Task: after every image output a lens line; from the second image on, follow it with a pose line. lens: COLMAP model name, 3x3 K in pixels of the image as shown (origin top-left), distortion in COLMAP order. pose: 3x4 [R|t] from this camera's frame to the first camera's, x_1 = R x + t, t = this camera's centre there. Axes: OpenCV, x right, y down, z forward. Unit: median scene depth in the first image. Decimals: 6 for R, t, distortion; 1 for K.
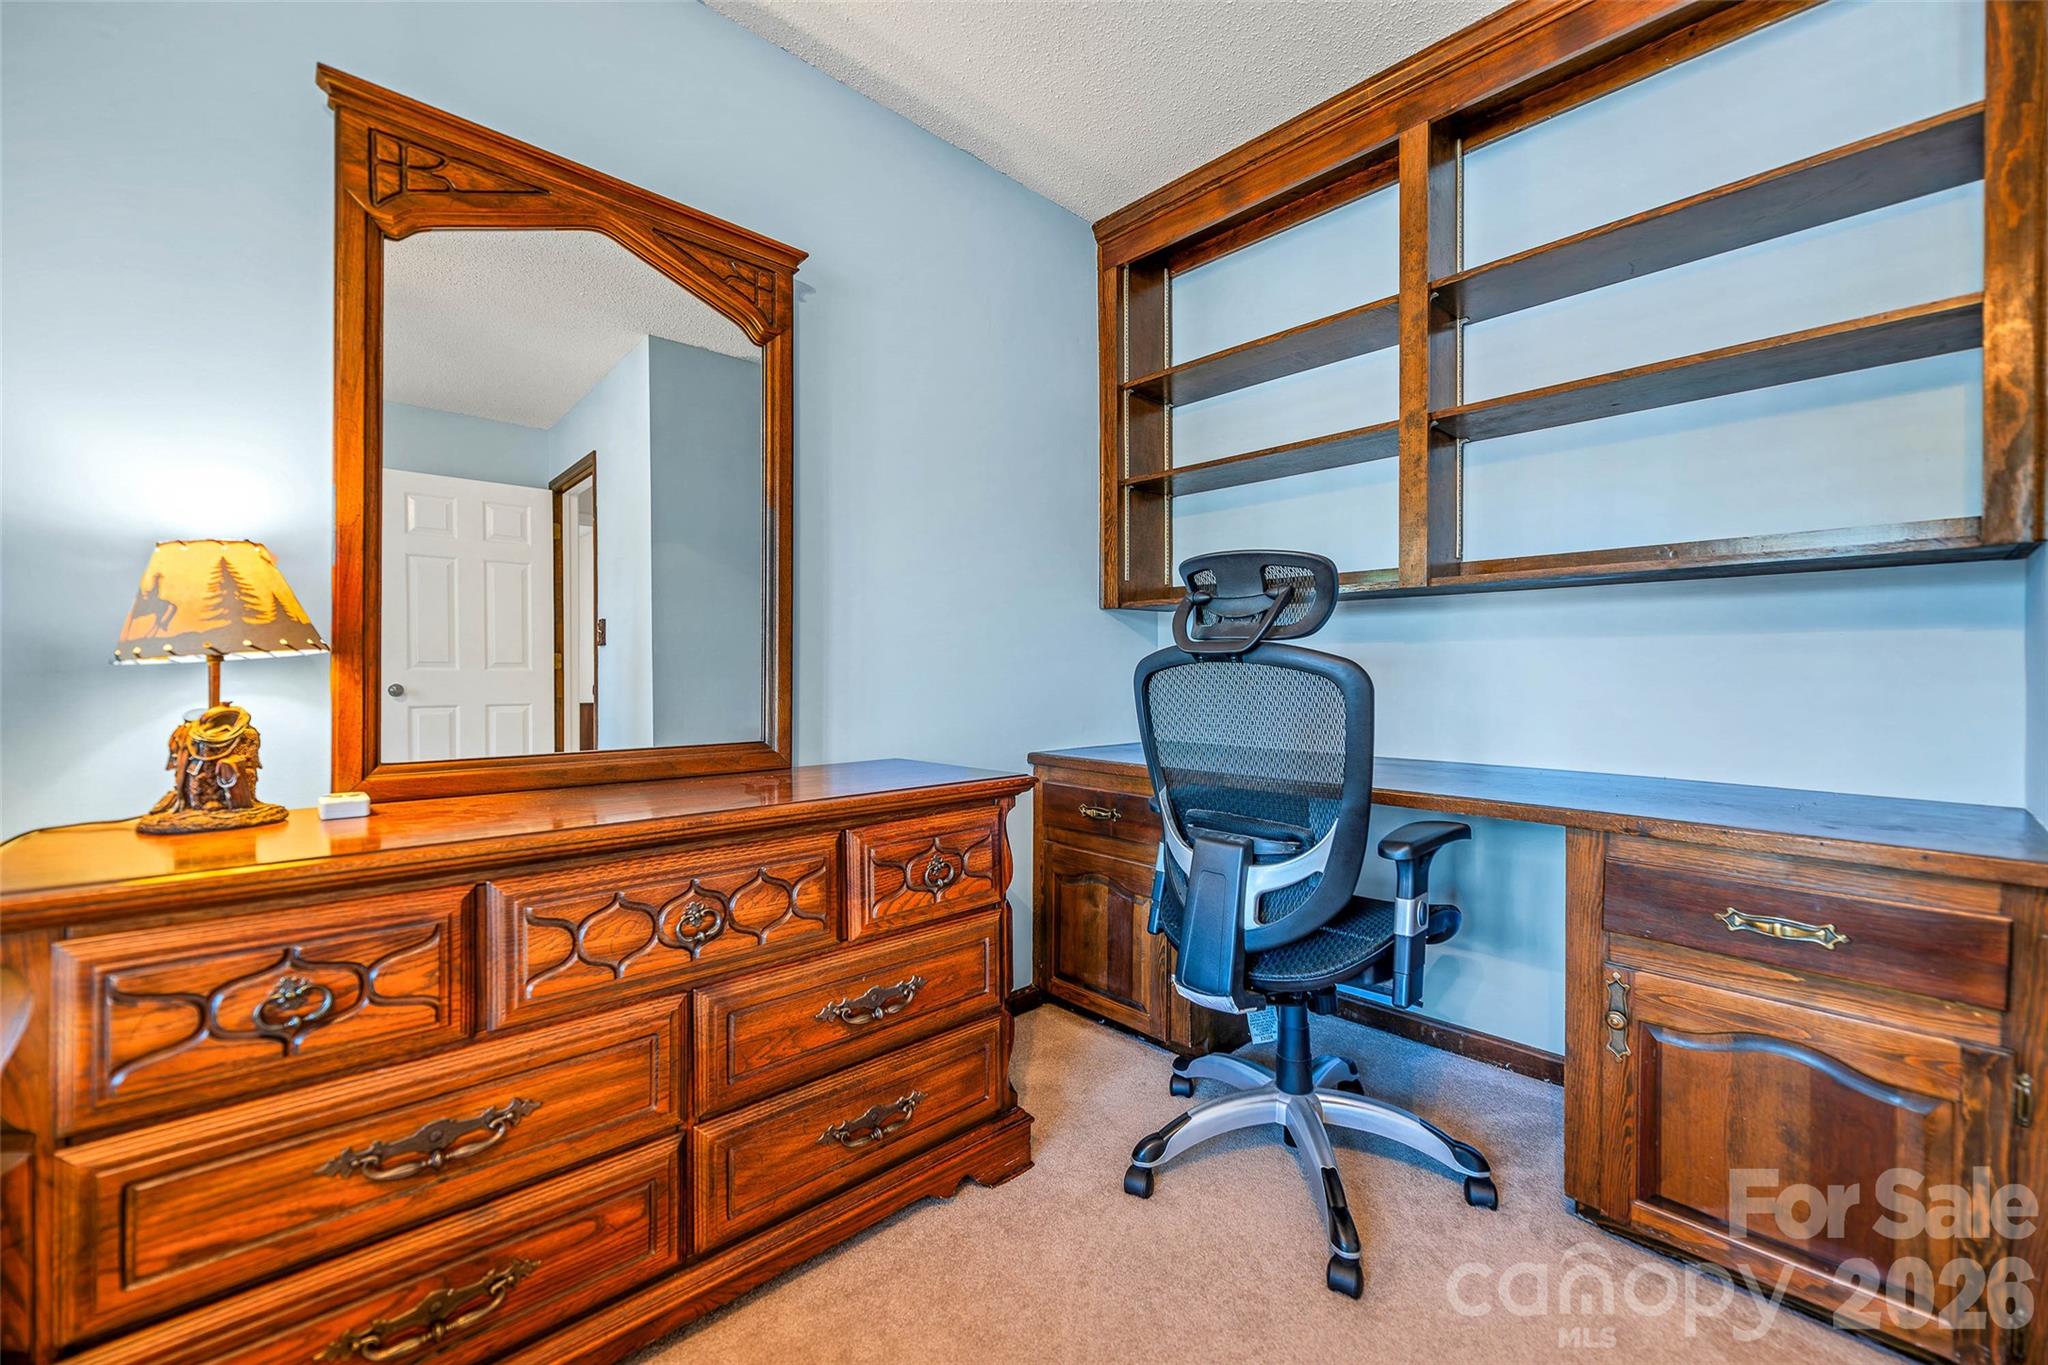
lens RADIAL K [[828.3, 0, 1033.0], [0, 828.3, 664.4], [0, 0, 1]] dist [-0.003184, -0.001175]
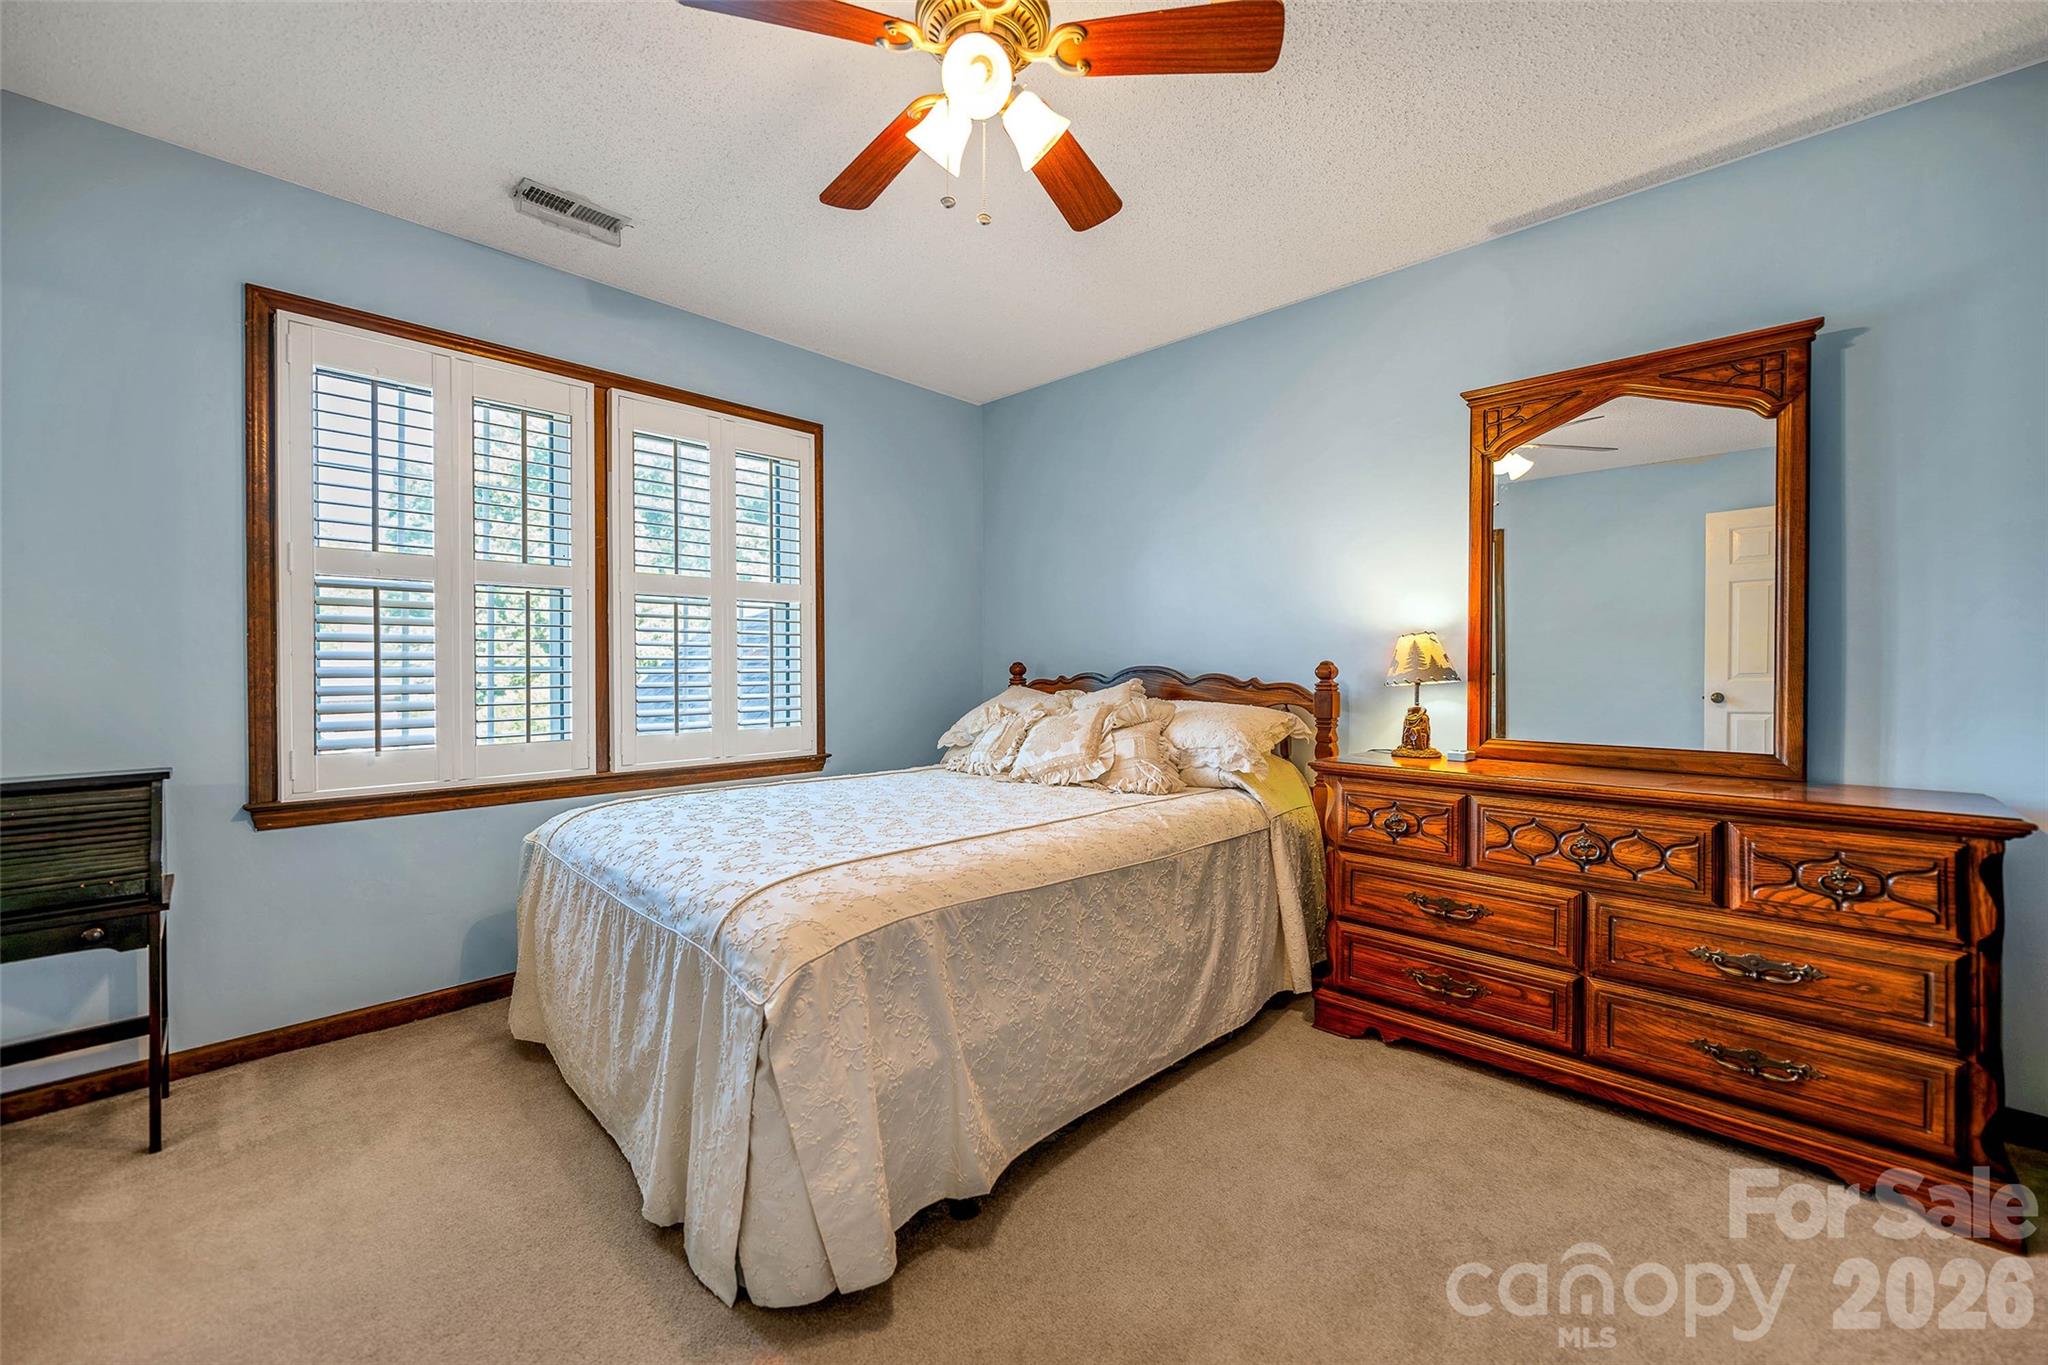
lens RADIAL K [[828.3, 0, 1037.0], [0, 828.3, 675.0], [0, 0, 1]] dist [-0.003184, -0.001175]
pose [[0.035055, 0.007156, -0.999360, 1.165294], [0.006709, 0.999950, 0.007396, -0.051144], [0.999363, -0.006964, 0.035005, -0.132495]]
